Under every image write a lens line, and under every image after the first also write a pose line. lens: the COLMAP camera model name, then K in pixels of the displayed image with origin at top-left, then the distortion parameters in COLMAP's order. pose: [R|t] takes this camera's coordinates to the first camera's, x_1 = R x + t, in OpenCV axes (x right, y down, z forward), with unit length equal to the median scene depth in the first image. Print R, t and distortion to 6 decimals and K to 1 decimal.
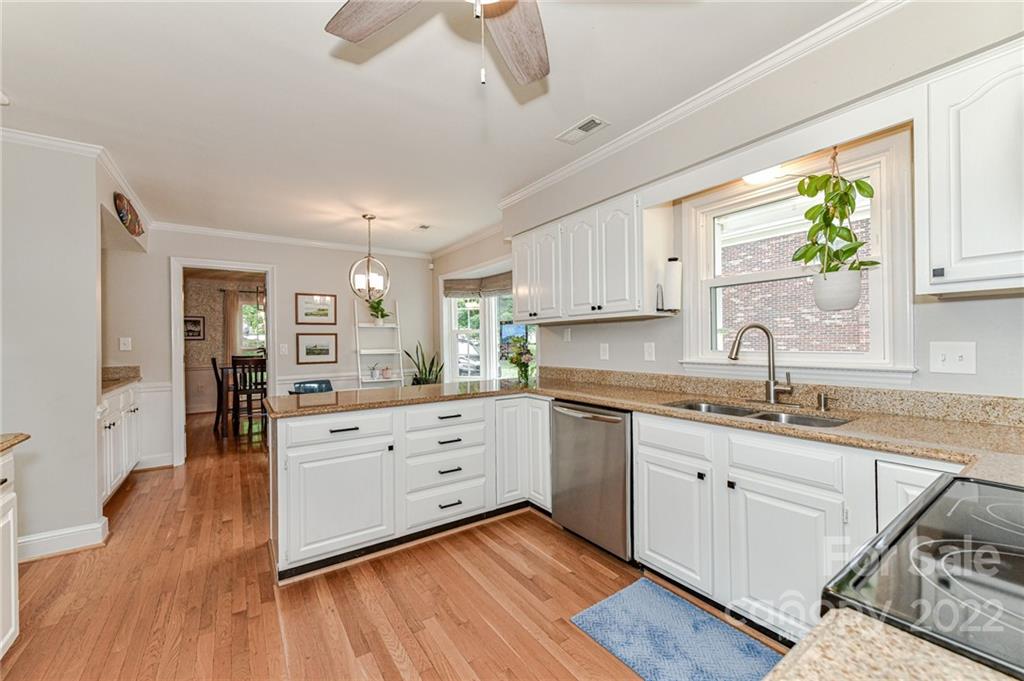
lens RADIAL K [[403.0, 0, 510.6], [0, 403.0, 339.1], [0, 0, 1]] dist [0.004417, -0.002621]
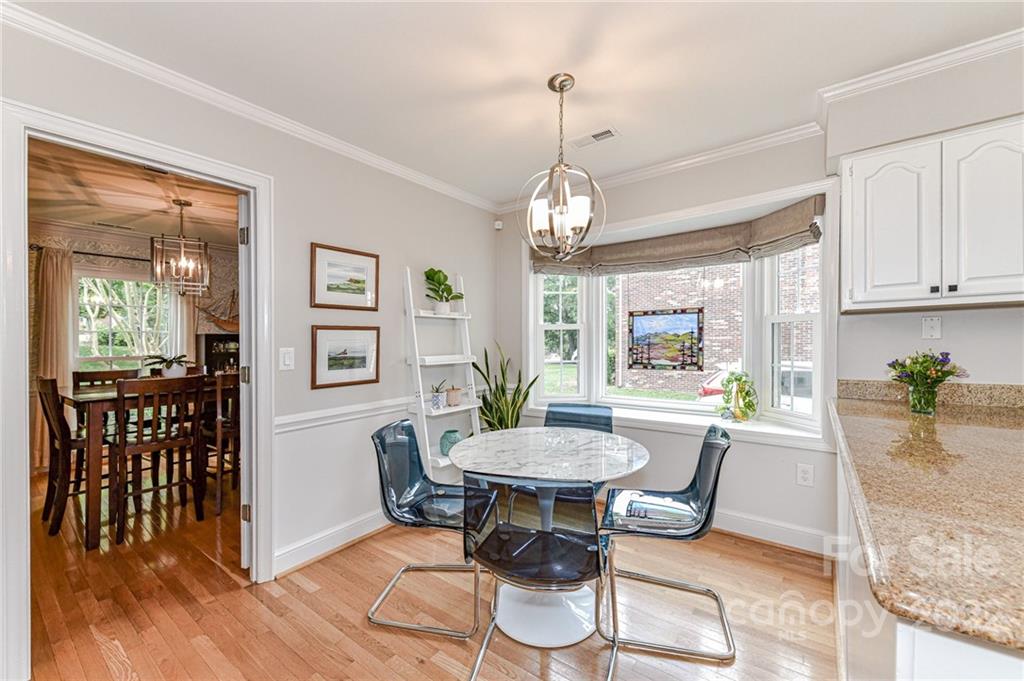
lens RADIAL K [[403.0, 0, 510.8], [0, 403.0, 342.3], [0, 0, 1]] dist [0.004417, -0.002621]
pose [[0.944235, -0.003818, 0.329251, -0.461903], [0.003359, 0.999992, 0.001962, 0.005970], [-0.329256, -0.000746, 0.944240, 0.458129]]
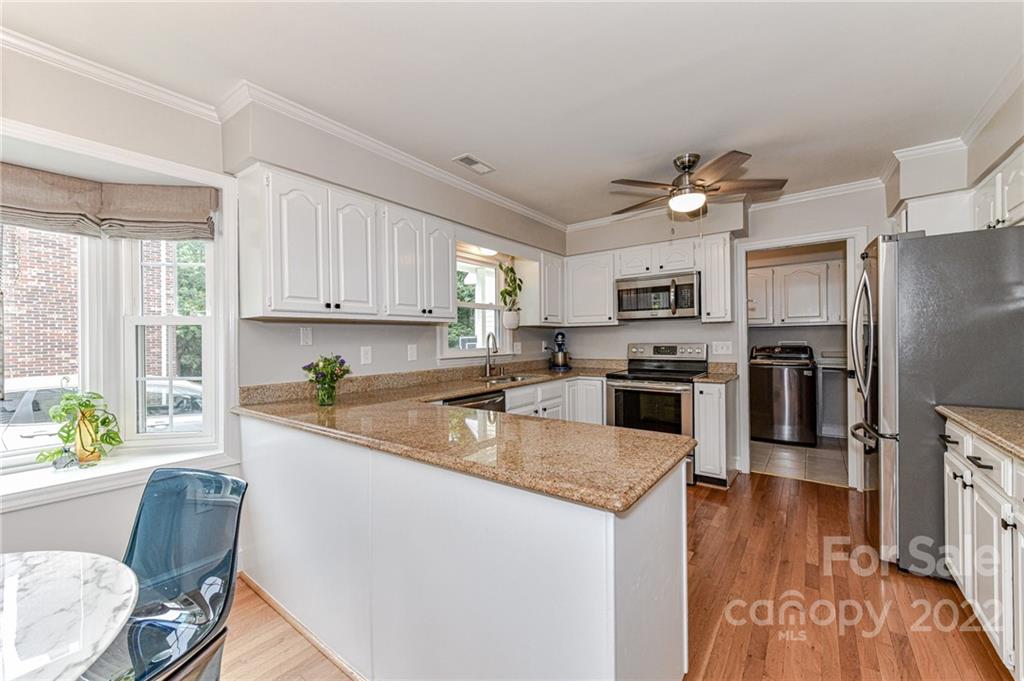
lens RADIAL K [[403.0, 0, 513.3], [0, 403.0, 344.2], [0, 0, 1]] dist [0.004417, -0.002621]
pose [[-0.325548, 0.002759, 0.945521, -0.479093], [0.009797, 0.999952, 0.000455, 0.005739], [-0.945475, 0.009412, -0.325560, 0.631747]]
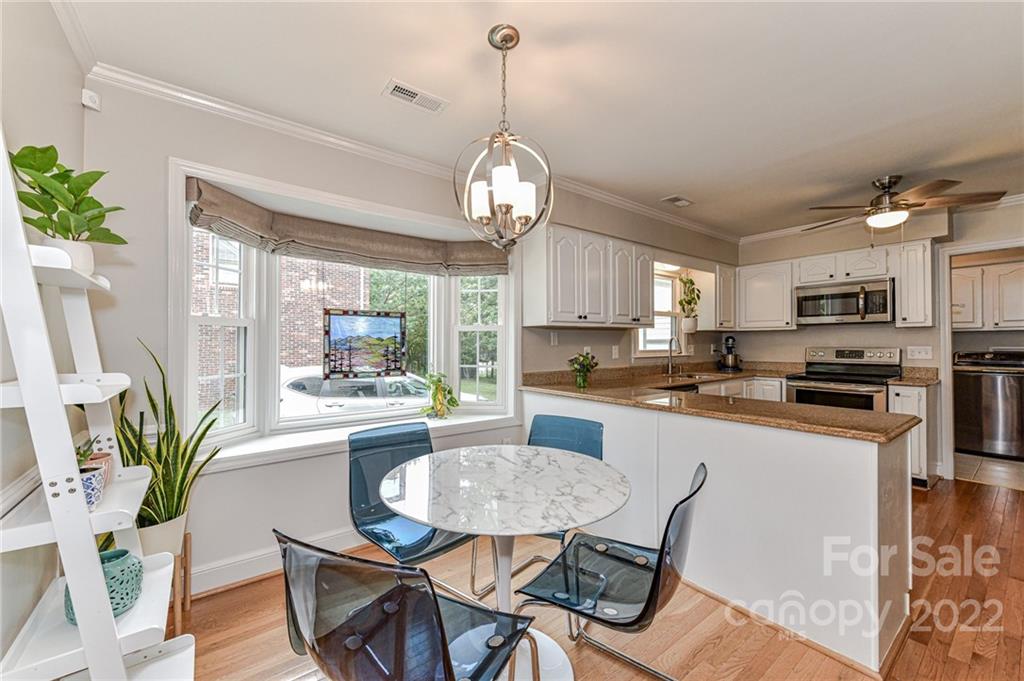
lens RADIAL K [[403.0, 0, 510.6], [0, 403.0, 343.5], [0, 0, 1]] dist [0.004417, -0.002621]
pose [[-0.047769, 0.009455, 0.998814, -0.618075], [-0.001777, 0.999953, -0.009551, 0.008518], [-0.998857, -0.002231, -0.047750, 0.826845]]
